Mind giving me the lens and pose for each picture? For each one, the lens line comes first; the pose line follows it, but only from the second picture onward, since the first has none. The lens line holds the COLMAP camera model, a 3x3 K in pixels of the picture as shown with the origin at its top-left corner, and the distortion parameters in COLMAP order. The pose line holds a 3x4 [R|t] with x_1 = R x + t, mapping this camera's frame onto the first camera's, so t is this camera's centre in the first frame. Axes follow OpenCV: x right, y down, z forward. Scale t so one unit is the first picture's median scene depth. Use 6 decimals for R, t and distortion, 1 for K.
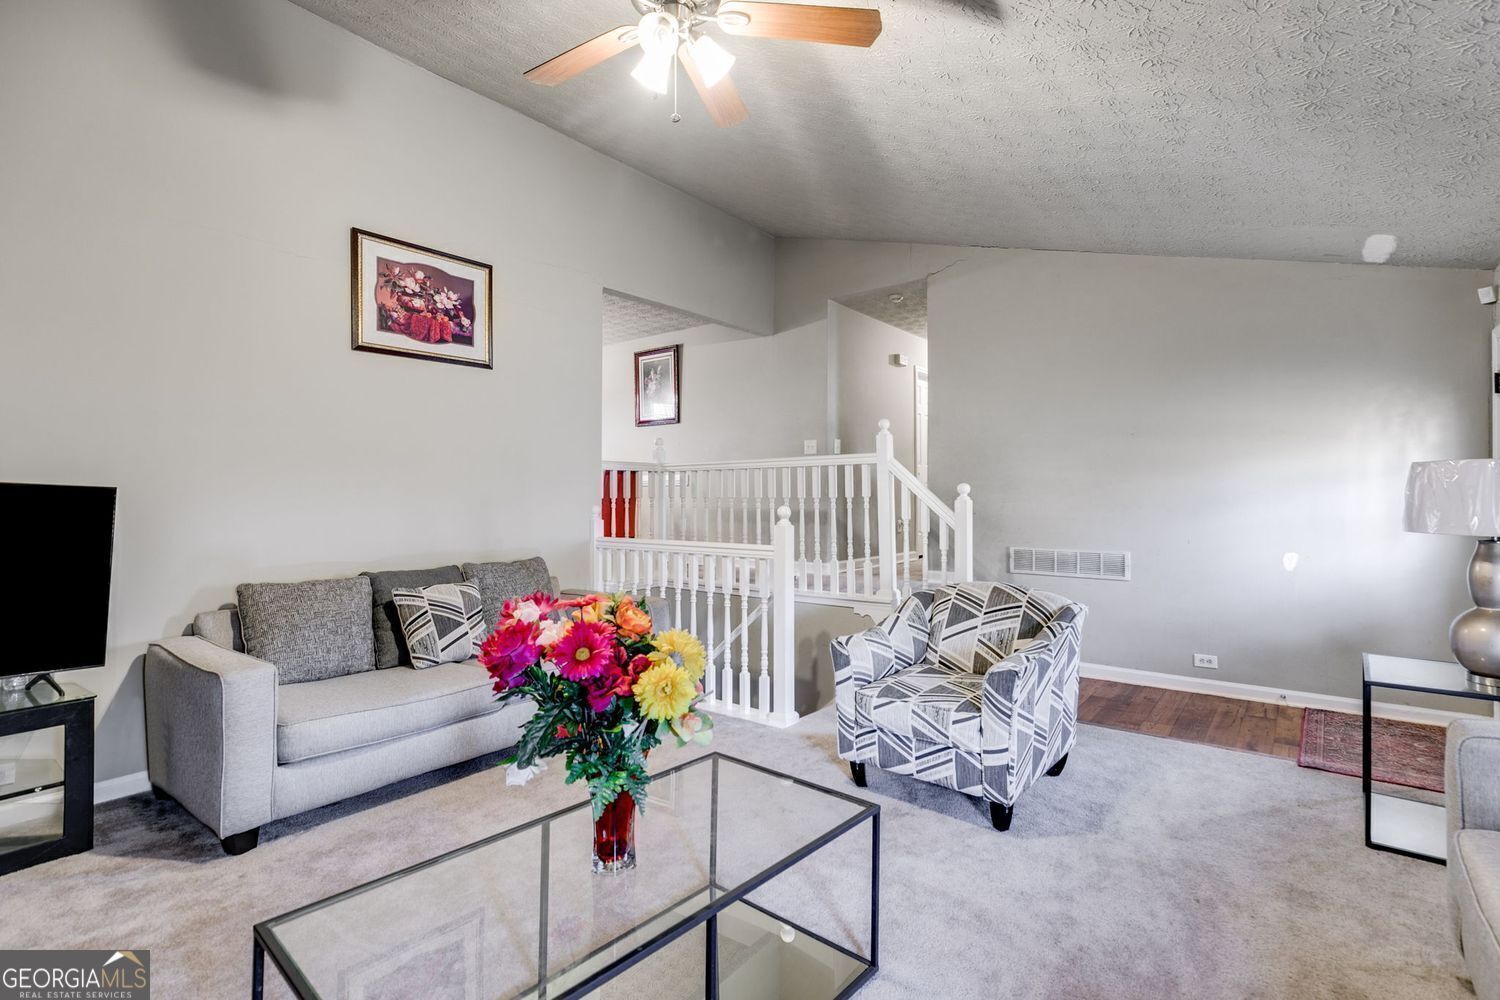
lens RADIAL K [[694.9, 0, 755.2], [0, 694.9, 492.4], [0, 0, 1]] dist [0.013416, -0.001740]
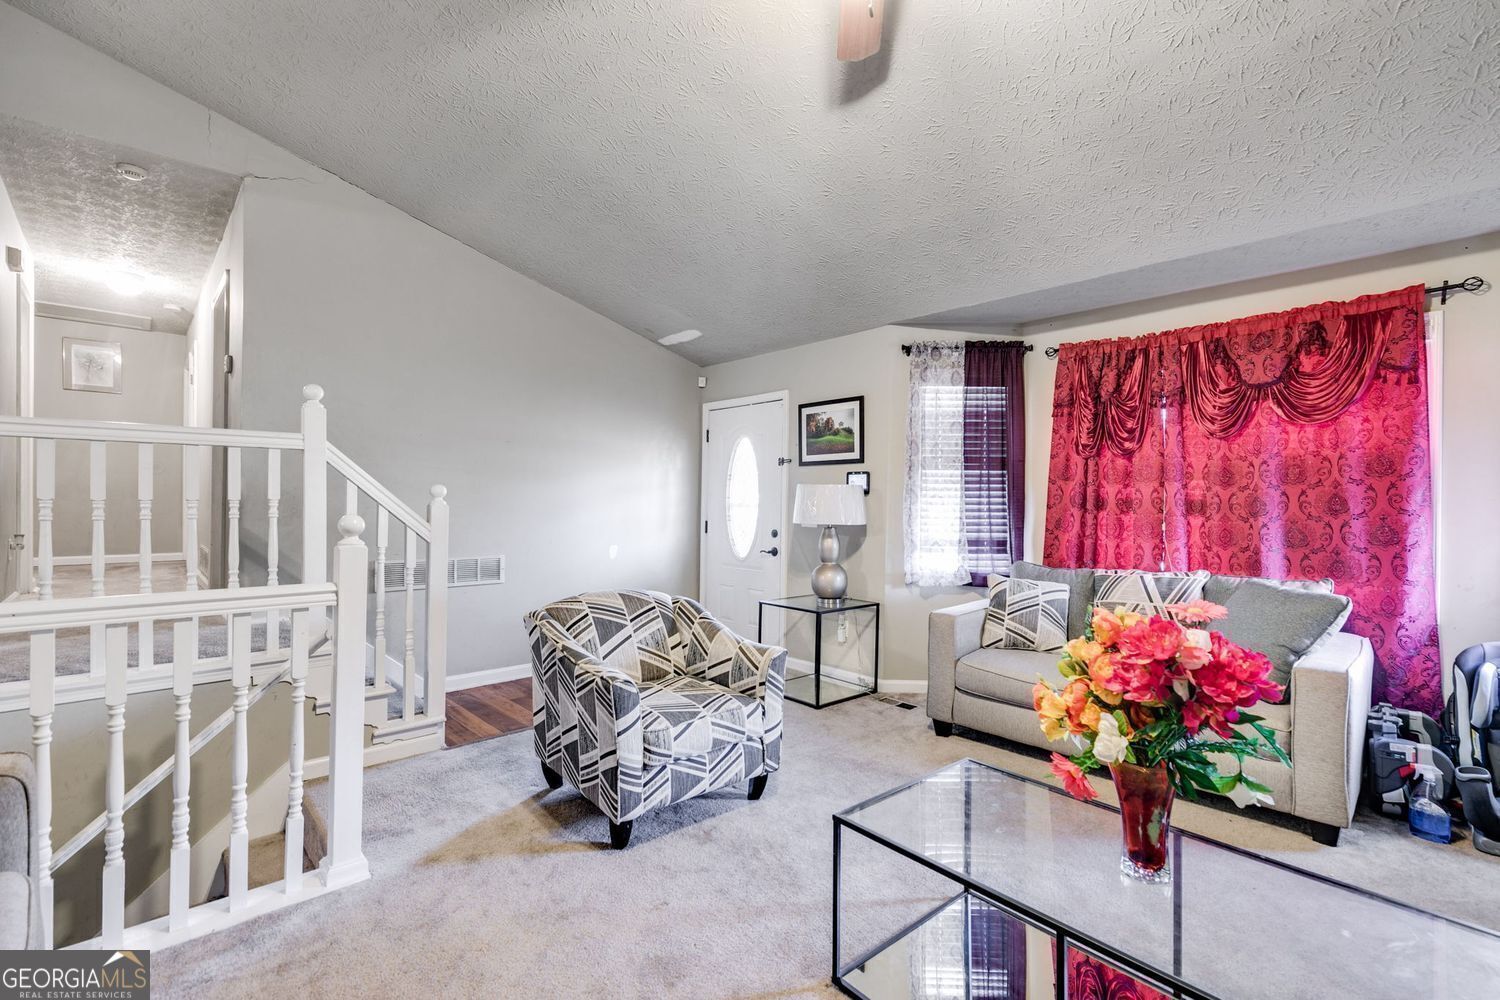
lens RADIAL K [[694.9, 0, 754.9], [0, 694.9, 507.0], [0, 0, 1]] dist [0.013416, -0.001740]
pose [[0.140694, -0.002978, 0.990049, -0.673014], [-0.014334, 0.999885, 0.005044, 0.005998], [-0.989949, -0.014901, 0.140635, 0.750770]]
